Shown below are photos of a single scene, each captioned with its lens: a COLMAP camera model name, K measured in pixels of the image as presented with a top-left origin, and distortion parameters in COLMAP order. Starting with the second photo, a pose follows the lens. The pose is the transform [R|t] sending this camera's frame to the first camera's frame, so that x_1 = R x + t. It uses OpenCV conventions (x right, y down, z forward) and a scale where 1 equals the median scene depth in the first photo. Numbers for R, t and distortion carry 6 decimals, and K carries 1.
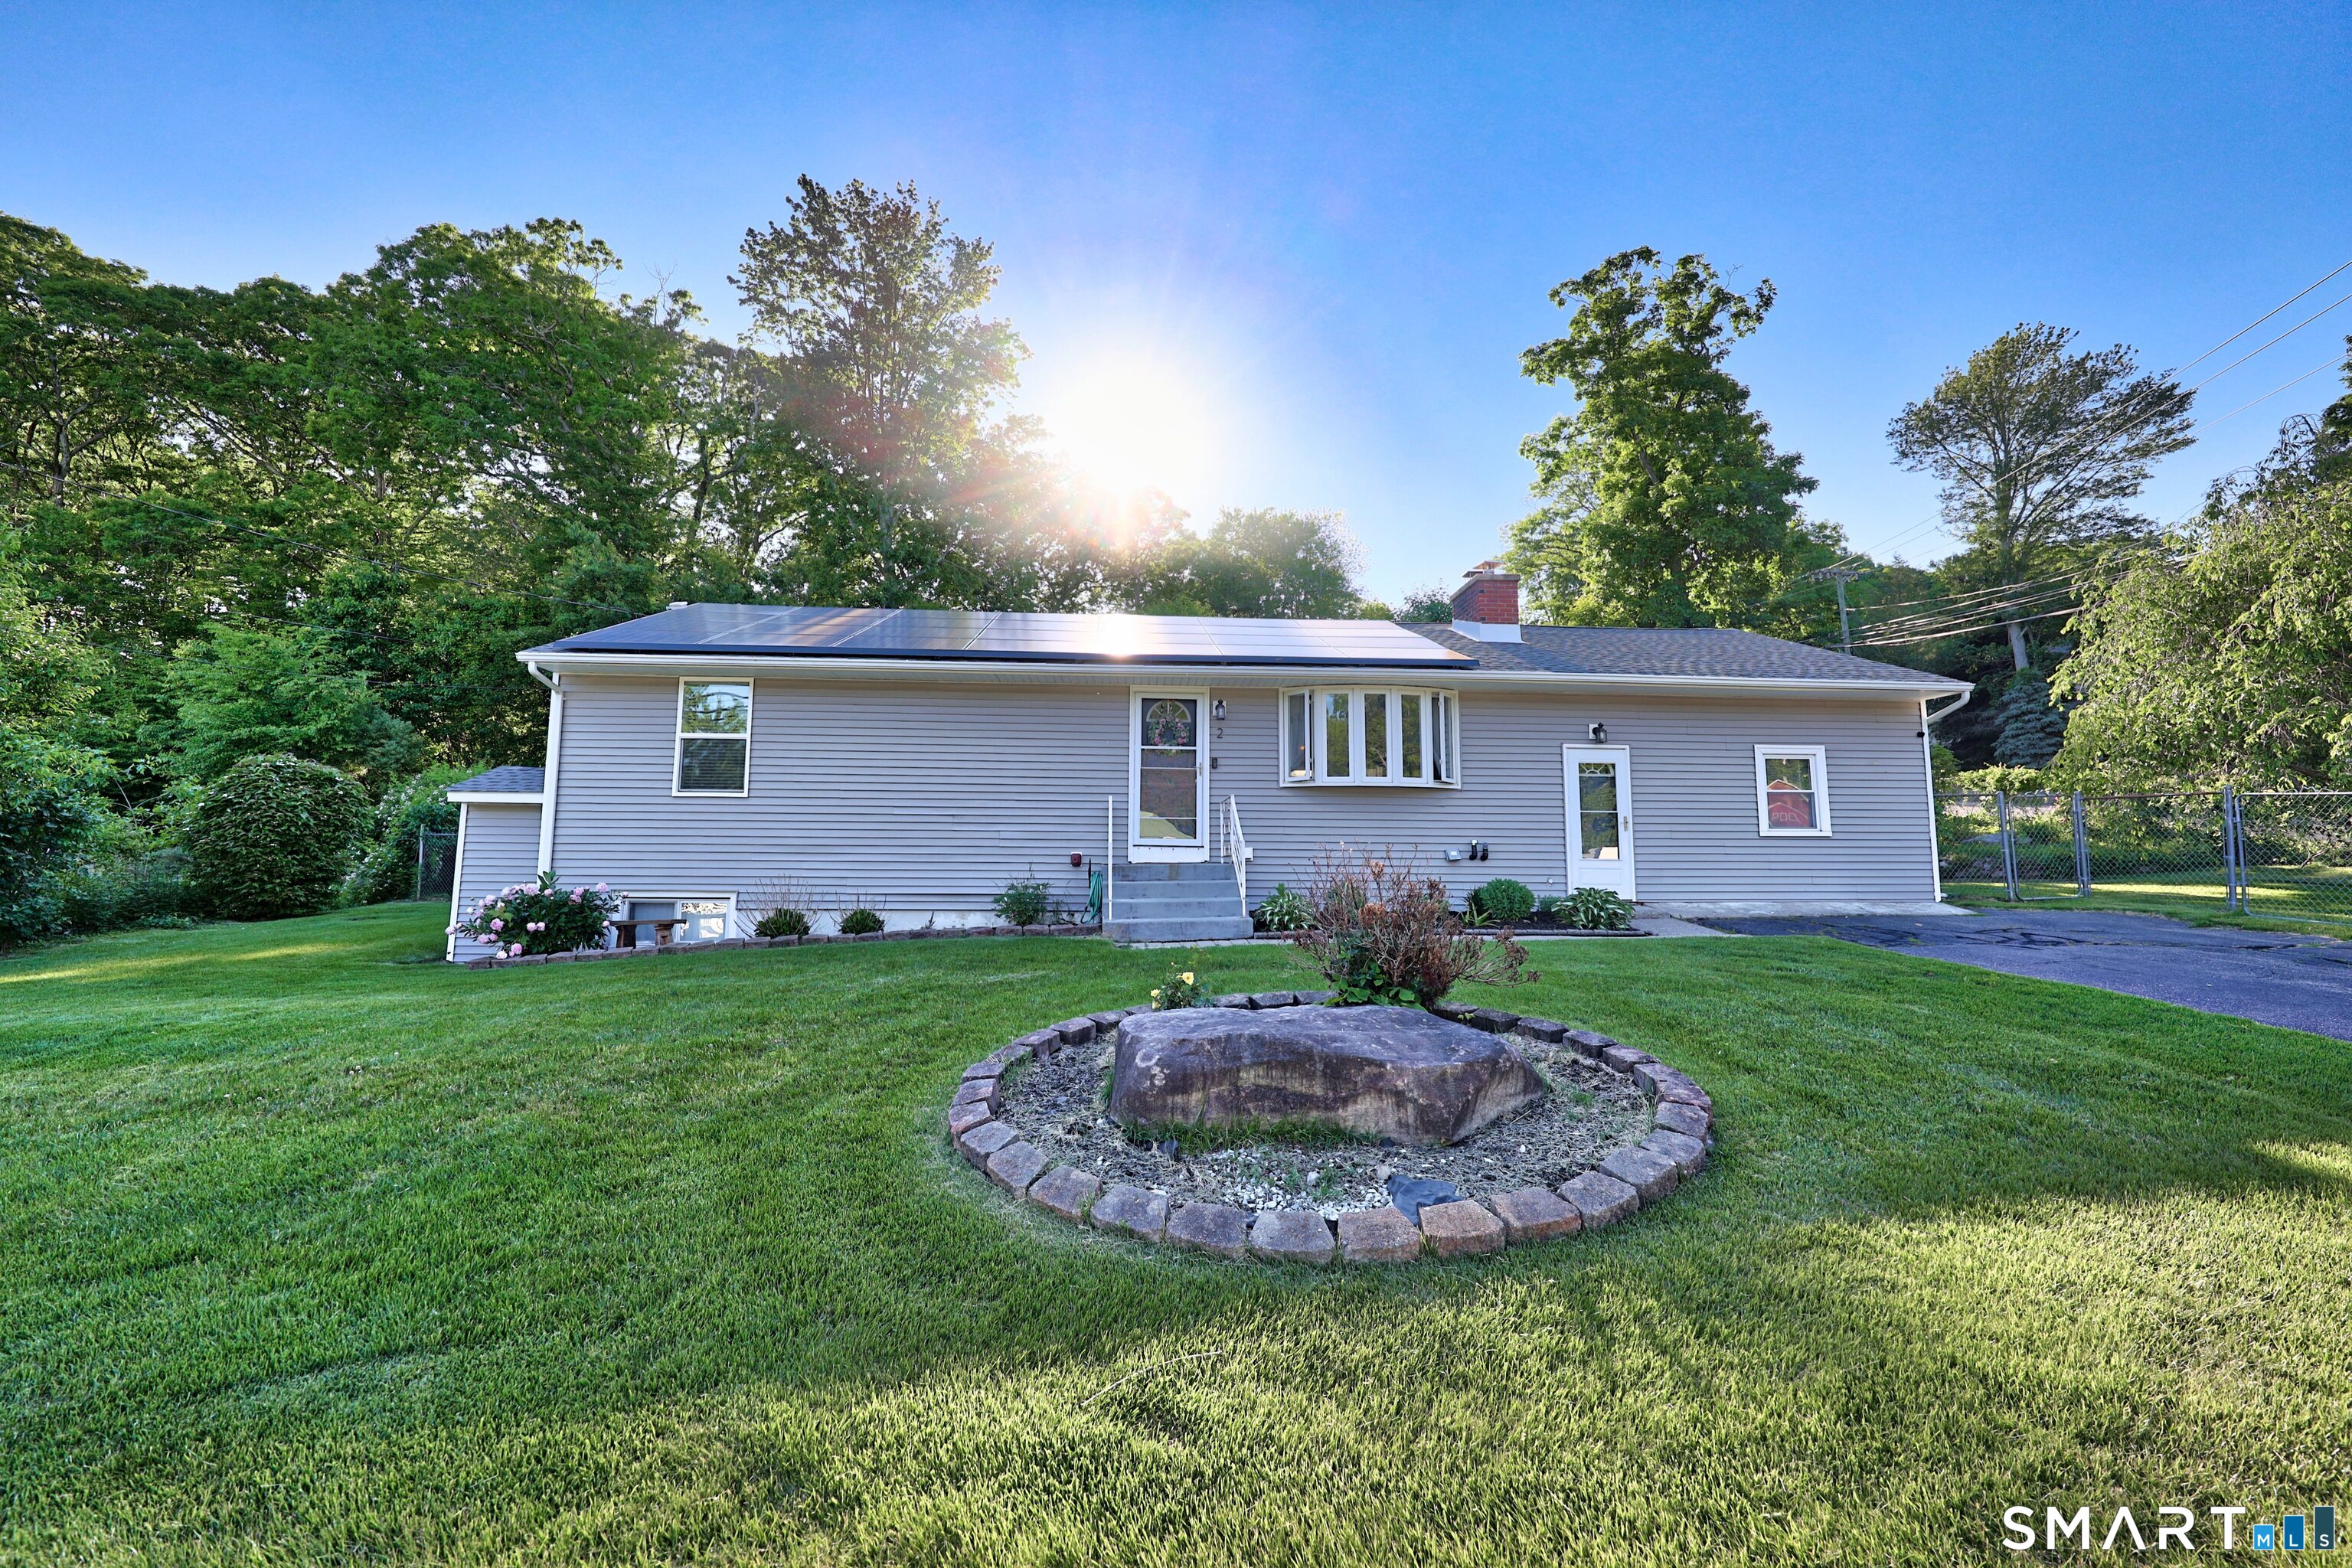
lens RADIAL K [[931.8, 0, 1181.0], [0, 931.8, 783.3], [0, 0, 1]] dist [0.001776, -0.000622]
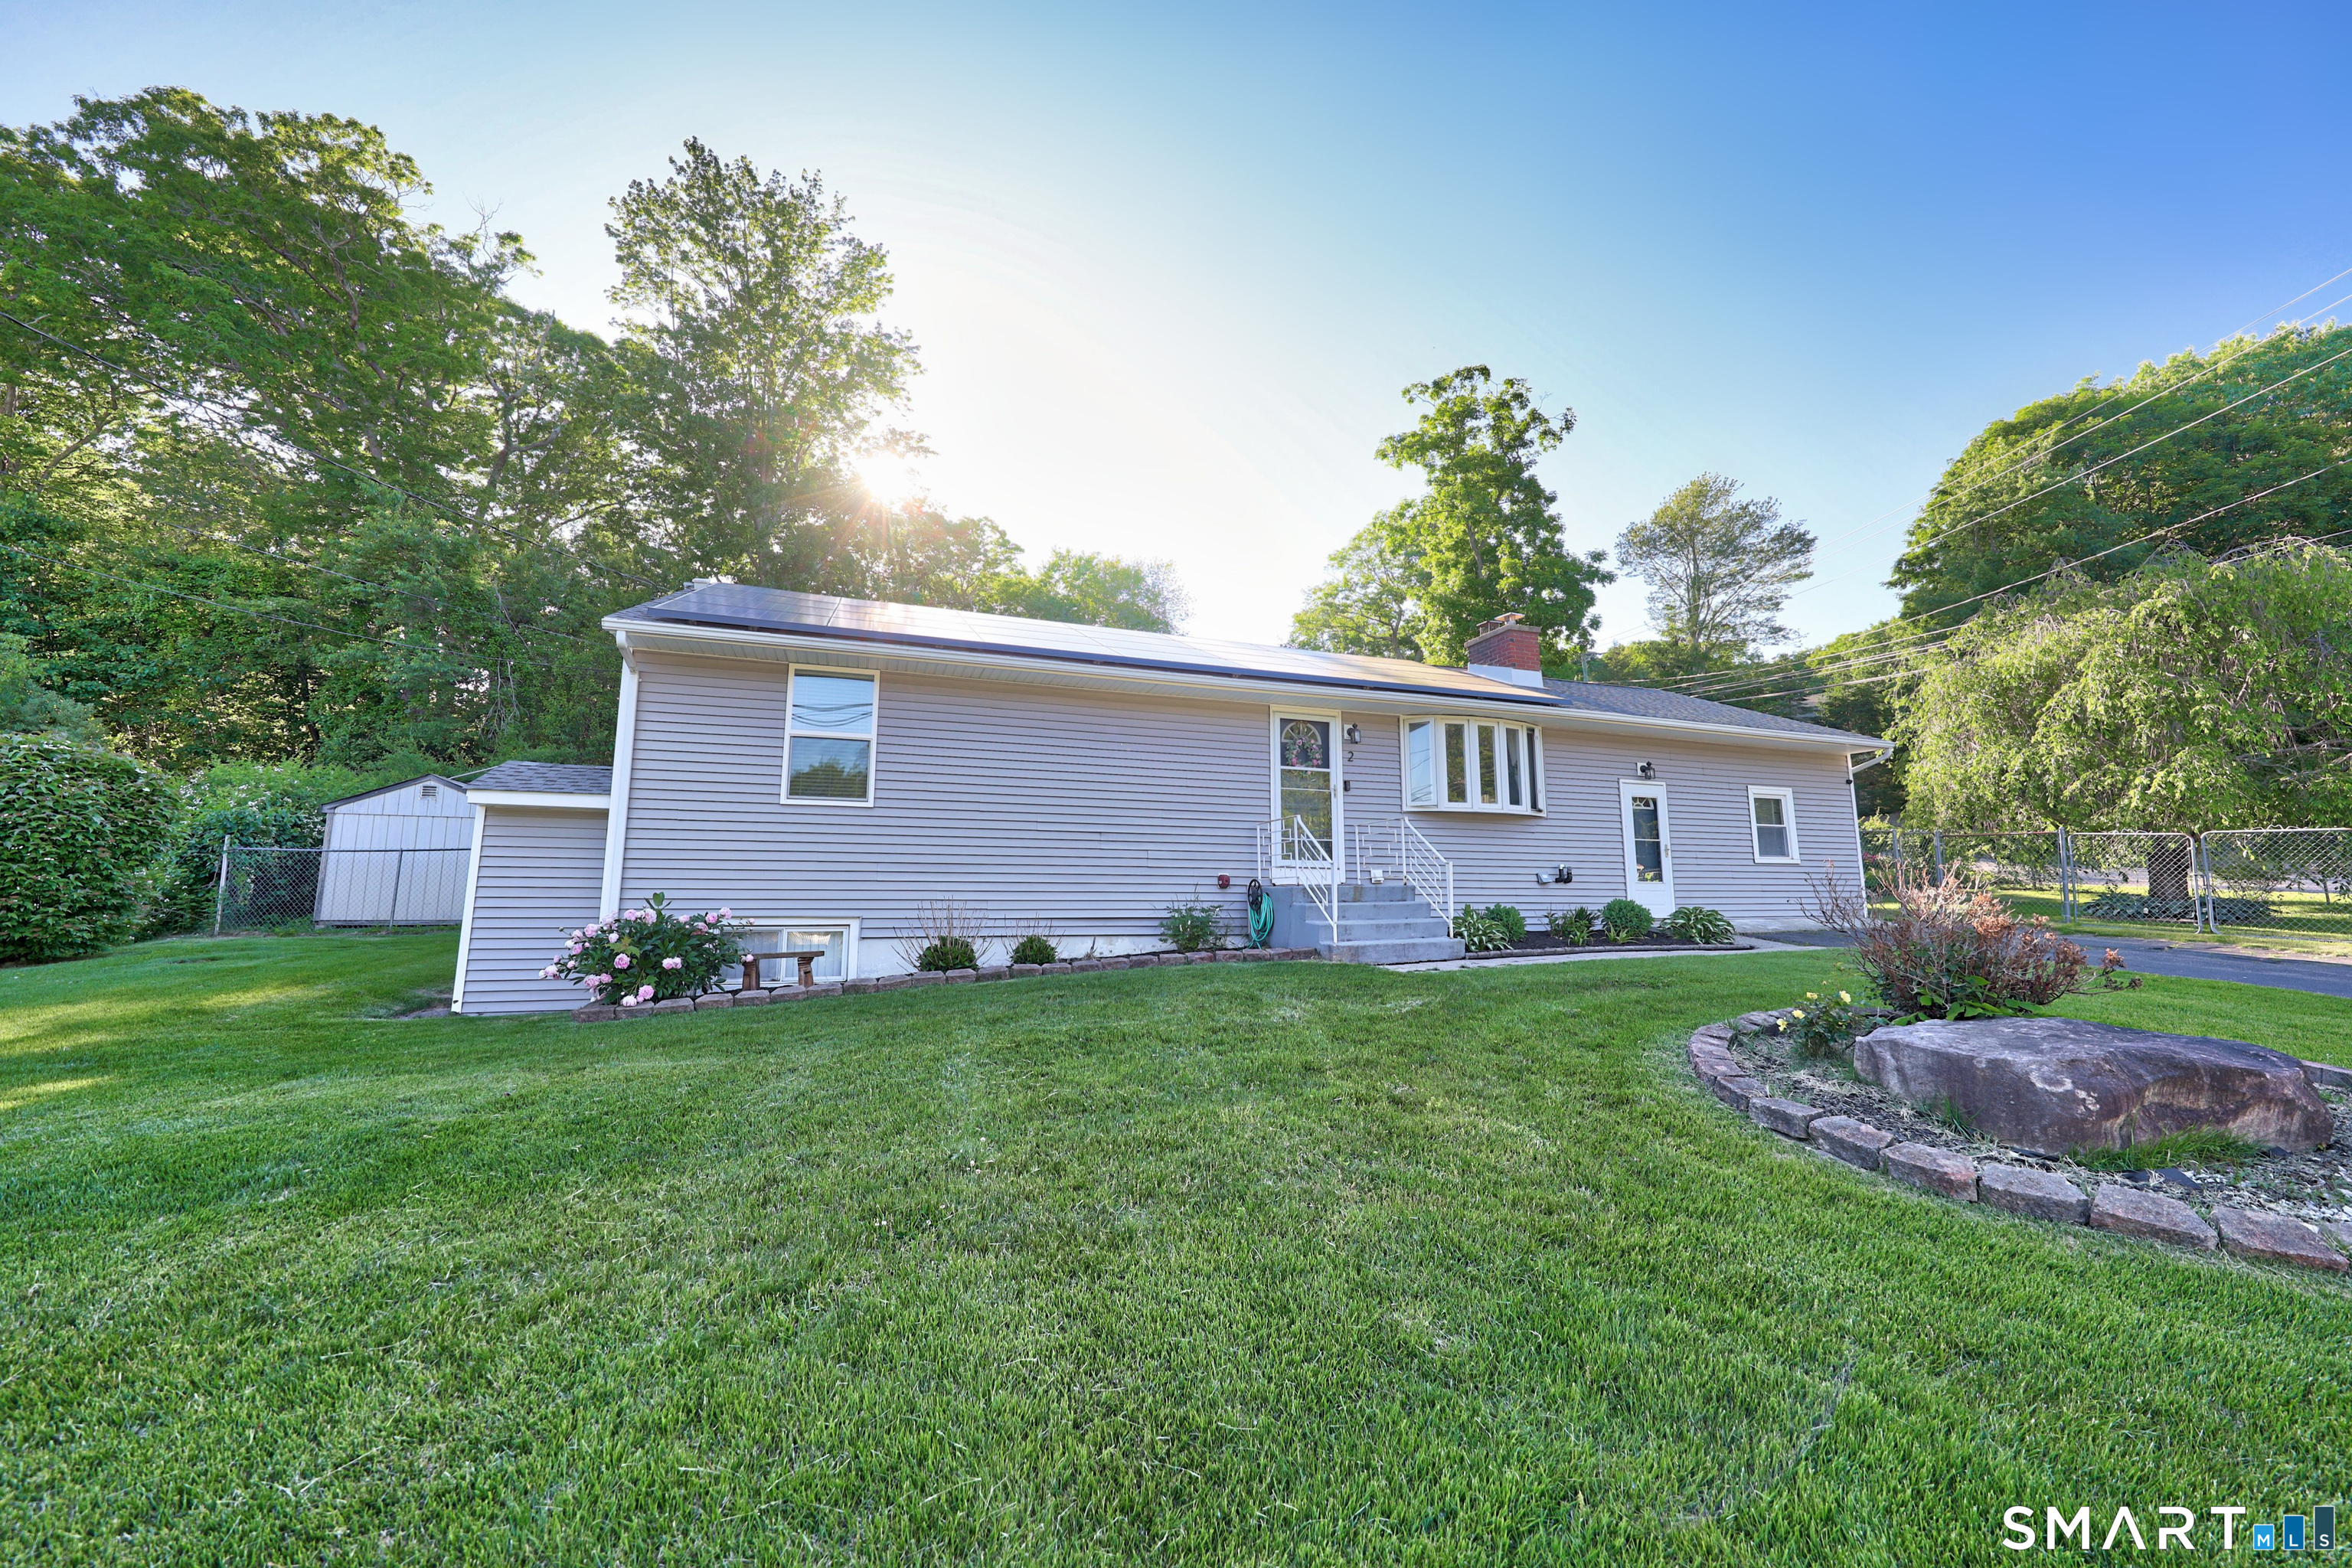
lens RADIAL K [[877.2, 0, 1175.4], [0, 877.2, 784.5], [0, 0, 1]] dist [0.001089, 0.000155]
pose [[0.960715, 0.033012, 0.275565, -0.165794], [-0.023401, 0.999000, -0.038094, 0.007215], [-0.276547, 0.030149, 0.960527, 0.055780]]
